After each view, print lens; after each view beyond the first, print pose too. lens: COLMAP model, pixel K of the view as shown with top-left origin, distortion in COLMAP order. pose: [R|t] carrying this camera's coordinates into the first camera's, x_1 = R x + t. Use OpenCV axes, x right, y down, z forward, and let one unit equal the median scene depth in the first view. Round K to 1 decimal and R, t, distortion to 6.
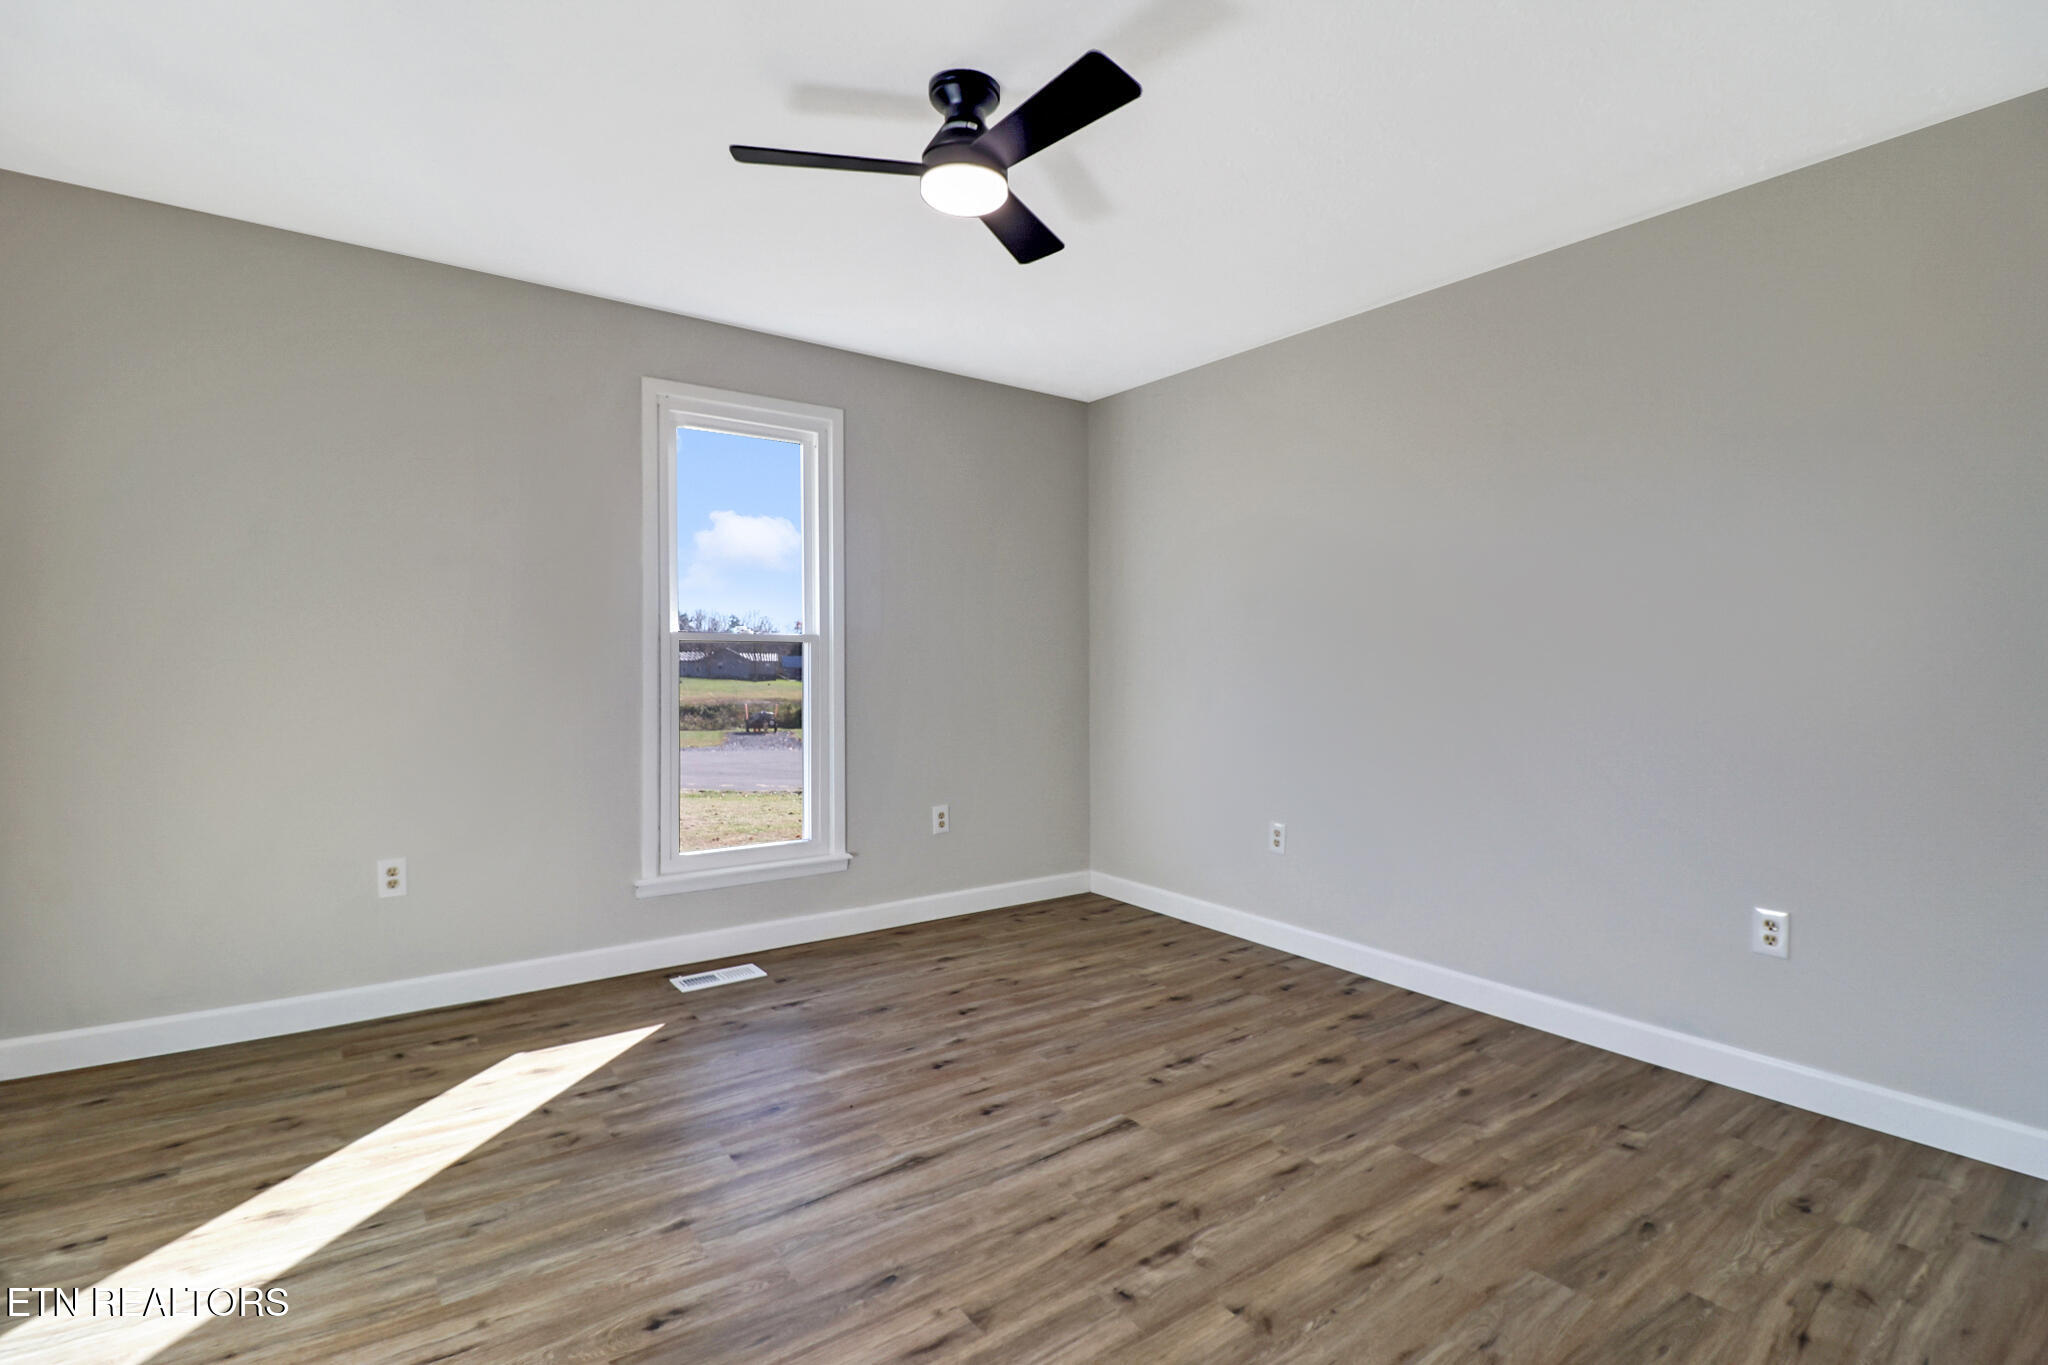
lens RADIAL K [[949.7, 0, 1016.3], [0, 949.7, 659.6], [0, 0, 1]] dist [-0.000025, -0.010882]
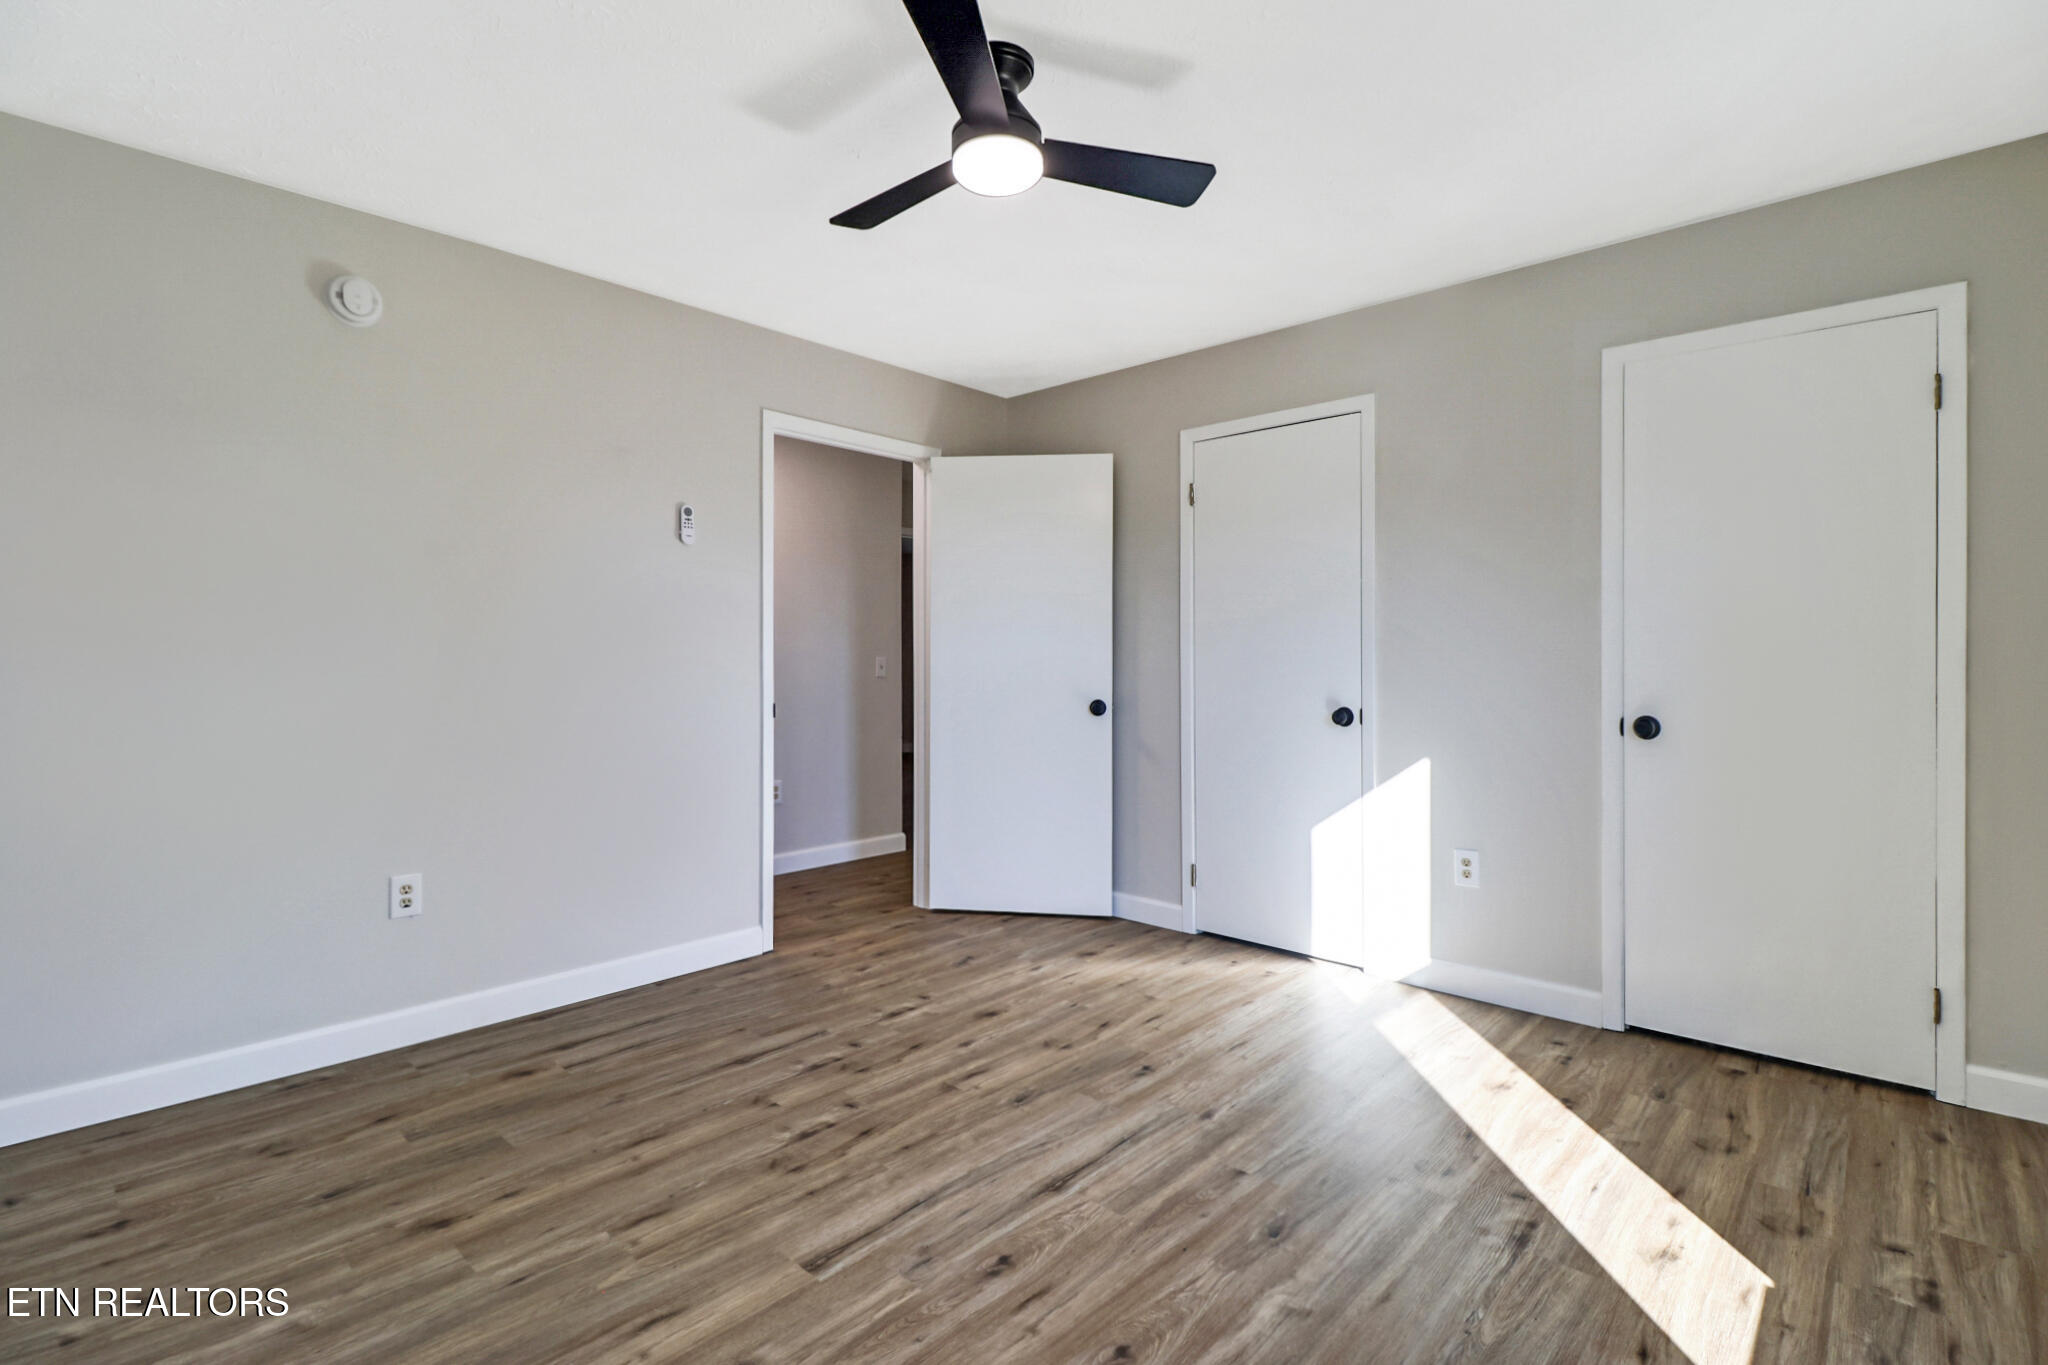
lens RADIAL K [[949.7, 0, 1016.3], [0, 949.7, 659.6], [0, 0, 1]] dist [-0.000025, -0.010882]
pose [[-0.980784, -0.008031, -0.194931, 0.125565], [-0.006811, 0.999953, -0.006929, 0.009994], [0.194977, -0.005468, -0.980793, 2.002928]]
